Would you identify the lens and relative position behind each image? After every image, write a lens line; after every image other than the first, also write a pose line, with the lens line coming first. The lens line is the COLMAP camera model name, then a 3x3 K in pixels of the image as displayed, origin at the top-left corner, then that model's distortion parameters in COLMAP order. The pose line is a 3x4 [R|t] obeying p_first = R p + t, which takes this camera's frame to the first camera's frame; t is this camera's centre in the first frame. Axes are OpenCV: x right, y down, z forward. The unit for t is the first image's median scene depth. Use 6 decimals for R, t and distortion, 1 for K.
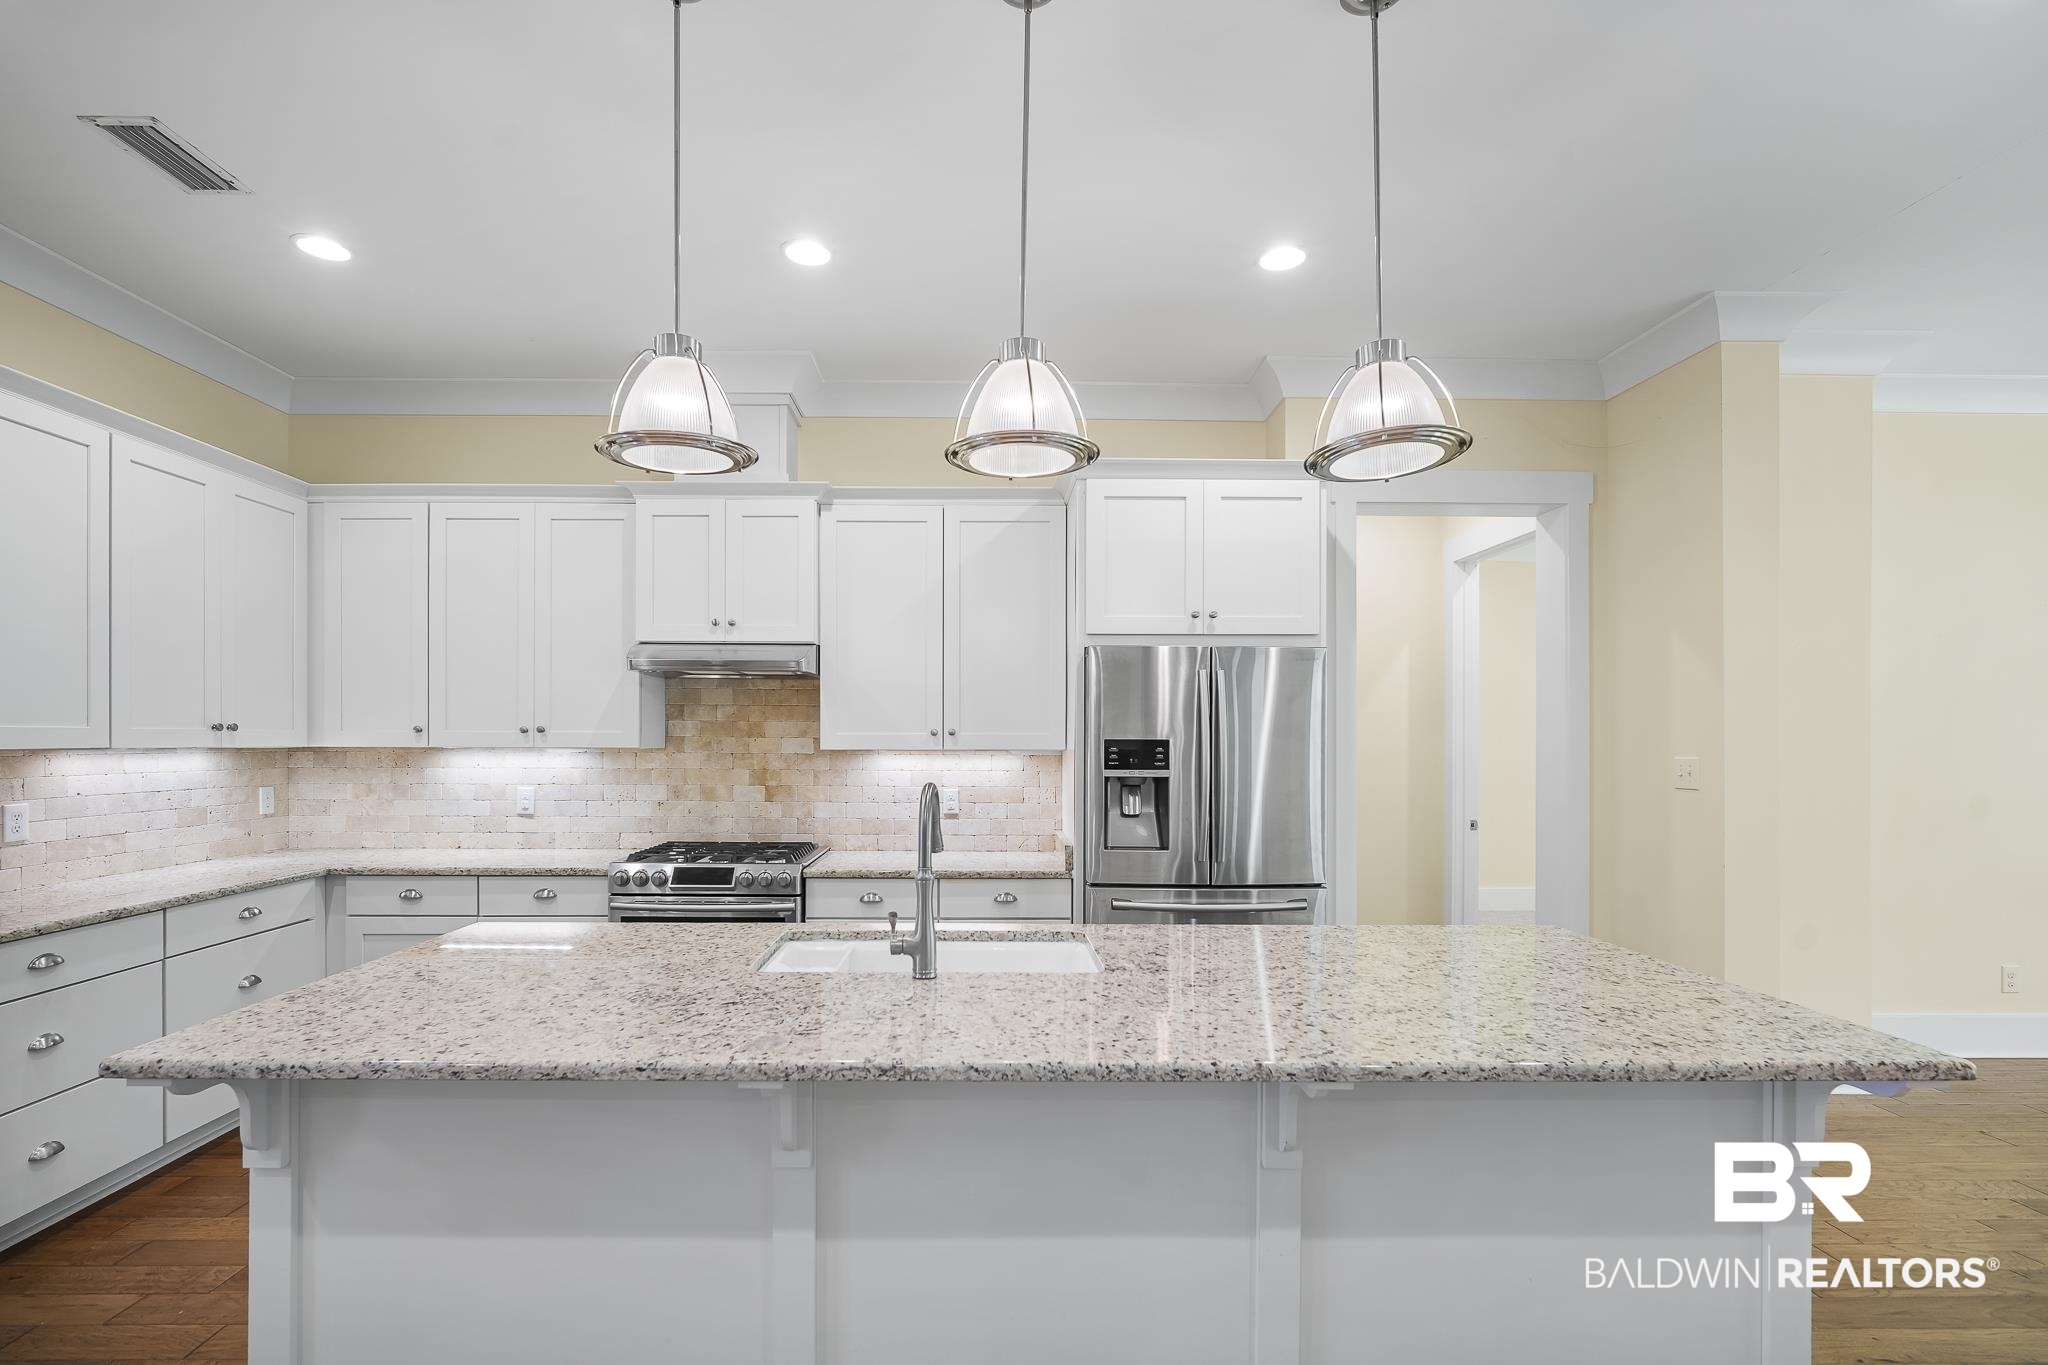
lens RADIAL K [[969.6, 0, 961.9], [0, 969.6, 744.4], [0, 0, 1]] dist [-0.025343, 0.001811]
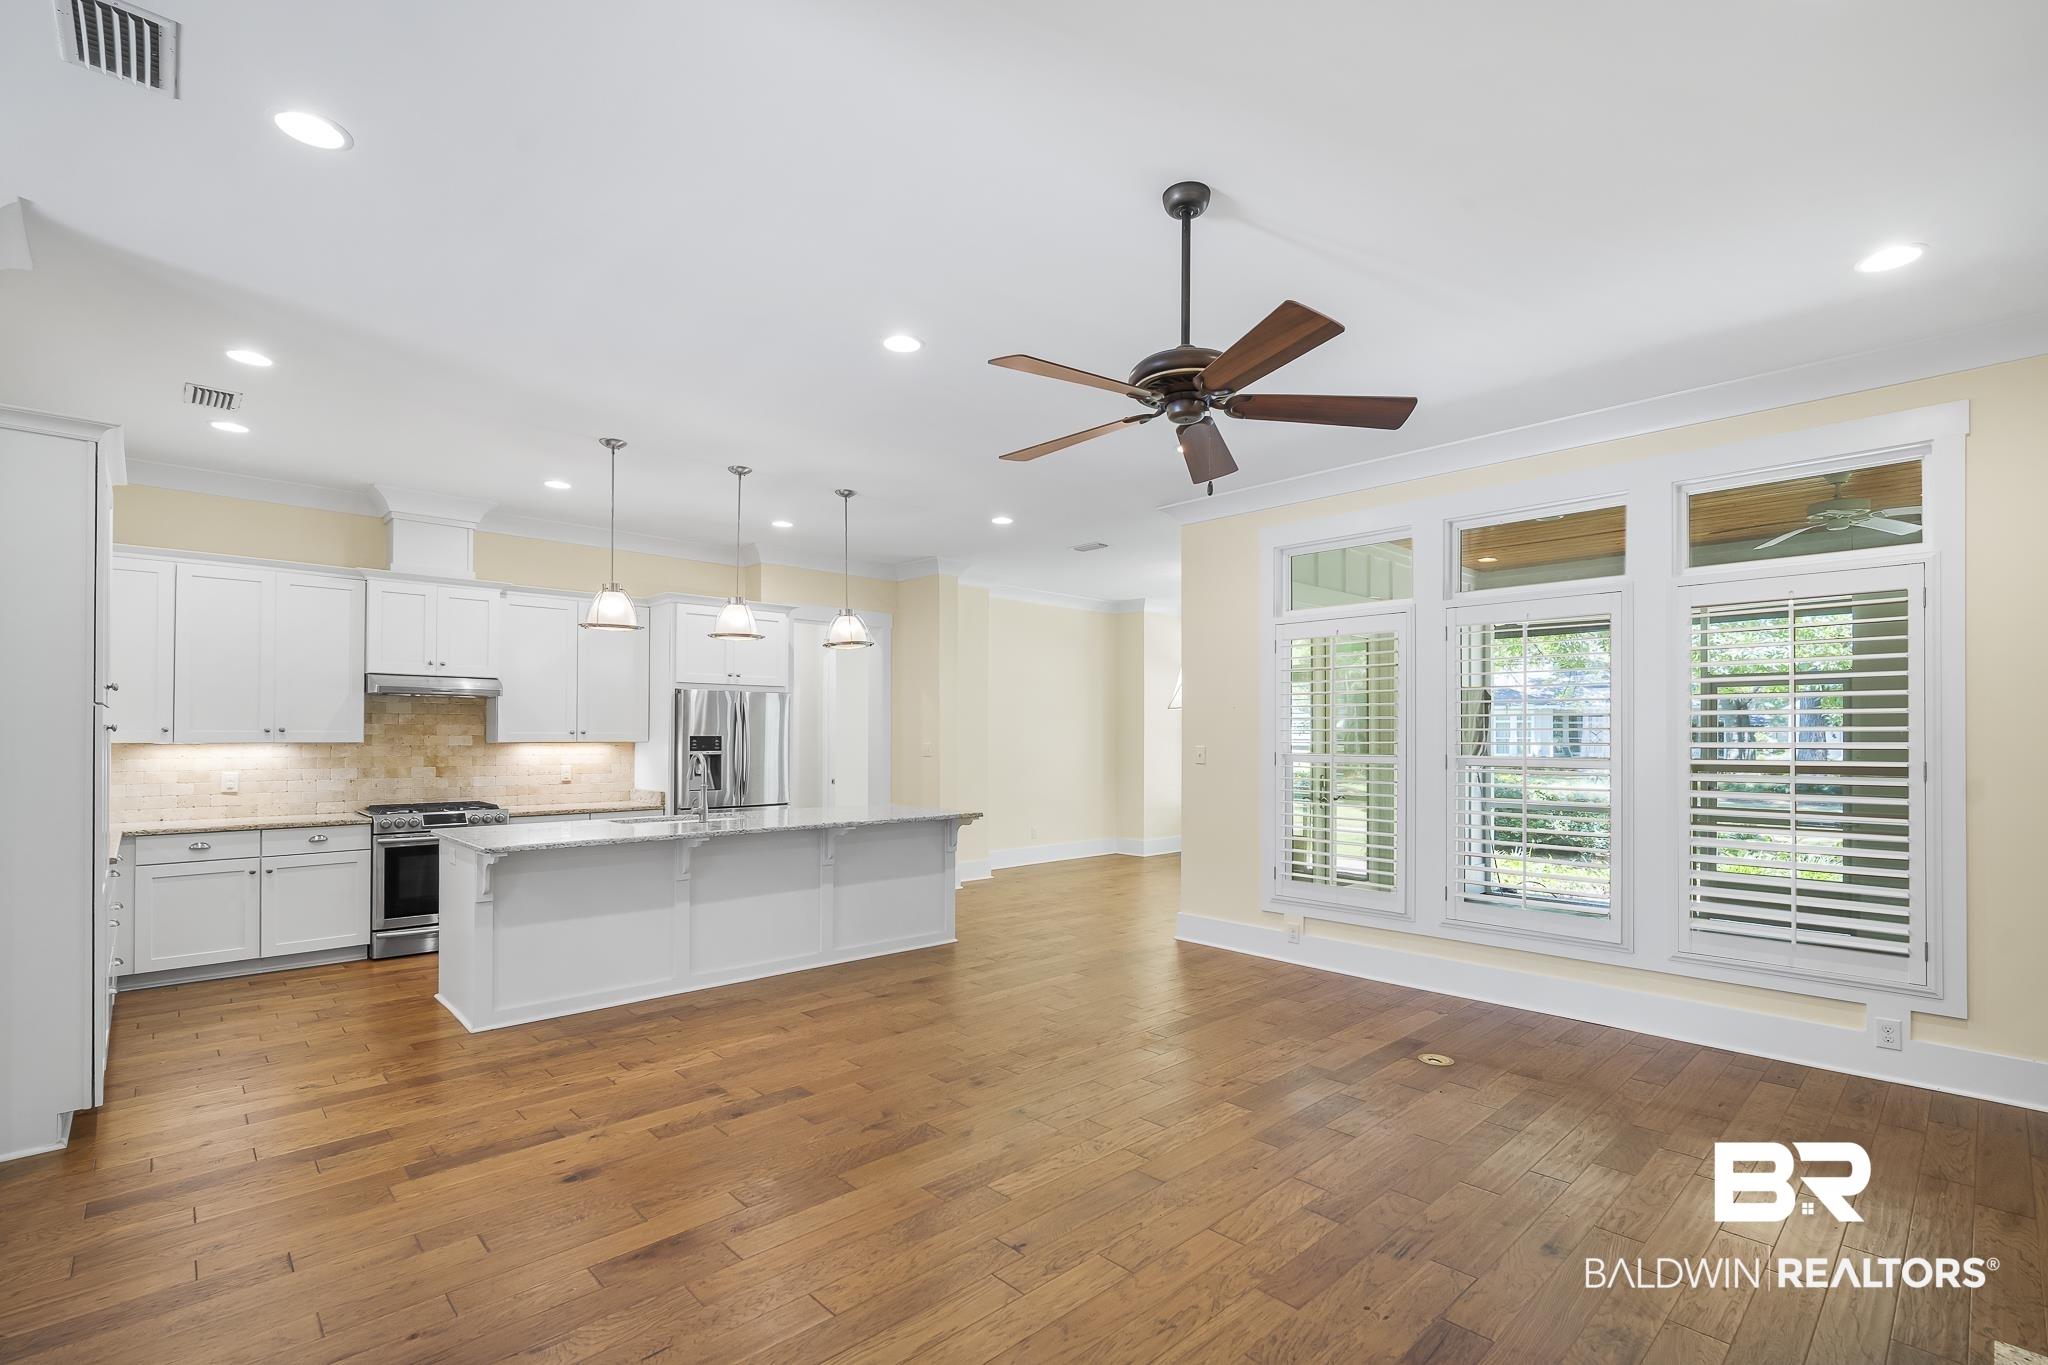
lens RADIAL K [[949.9, 0, 1085.6], [0, 949.9, 733.7], [0, 0, 1]] dist [-0.014696, 0.005145]
pose [[0.685783, 0.000551, 0.727806, -0.642838], [0.004913, 0.999973, -0.005387, 0.003719], [-0.727789, 0.007270, 0.685762, -0.845491]]
